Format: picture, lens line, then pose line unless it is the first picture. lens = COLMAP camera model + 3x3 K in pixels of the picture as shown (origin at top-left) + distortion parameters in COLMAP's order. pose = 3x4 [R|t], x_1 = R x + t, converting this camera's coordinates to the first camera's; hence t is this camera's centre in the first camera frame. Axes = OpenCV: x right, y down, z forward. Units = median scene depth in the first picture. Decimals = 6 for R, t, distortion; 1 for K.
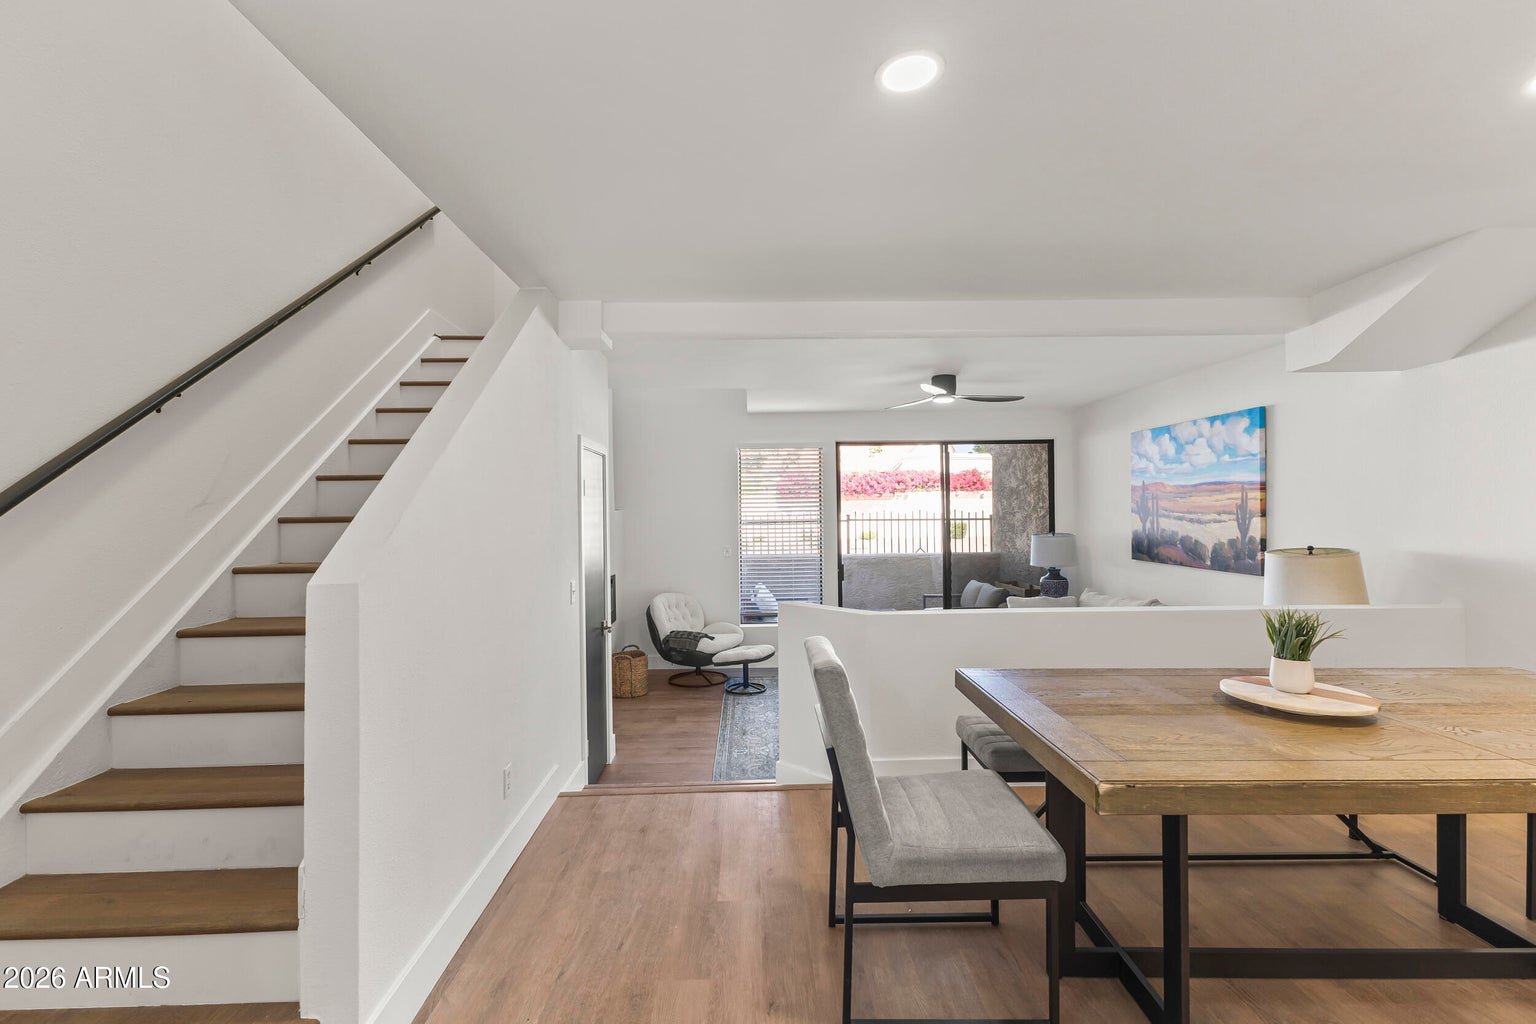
lens RADIAL K [[661.7, 0, 761.0], [0, 661.7, 513.3], [0, 0, 1]] dist [0.008775, 0.000494]
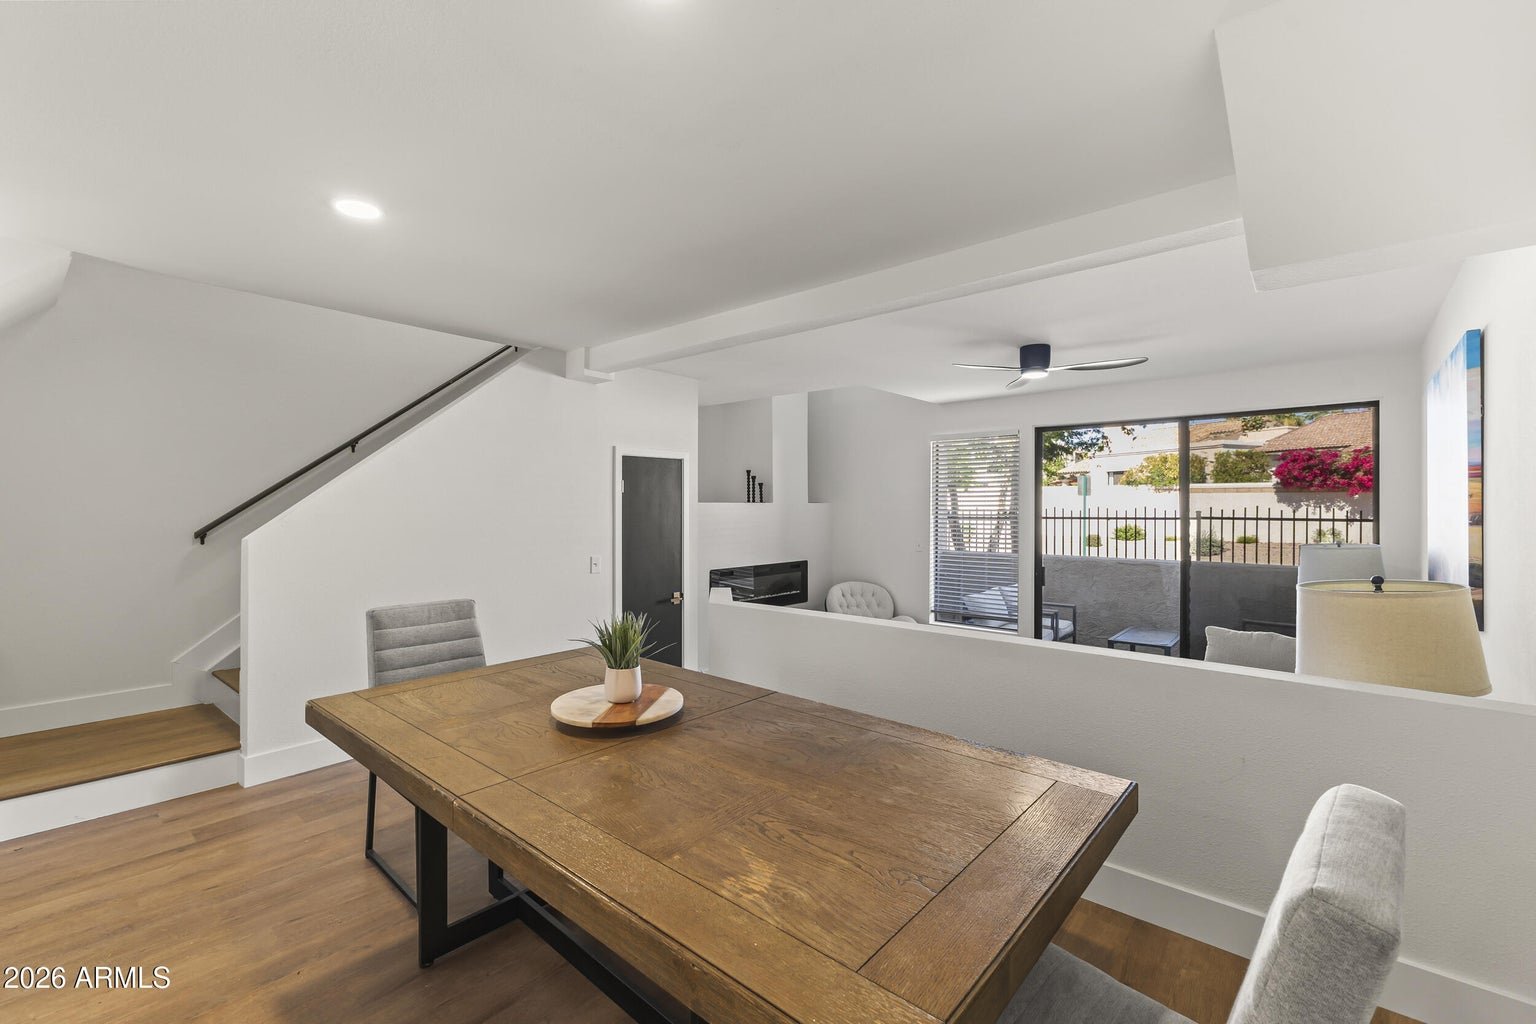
lens RADIAL K [[661.7, 0, 772.8], [0, 661.7, 505.1], [0, 0, 1]] dist [0.008775, 0.000494]
pose [[0.751868, 0.011155, -0.659219, 0.432886], [-0.009822, 0.999935, 0.005718, -0.006273], [0.659240, 0.002176, 0.751929, 0.114741]]
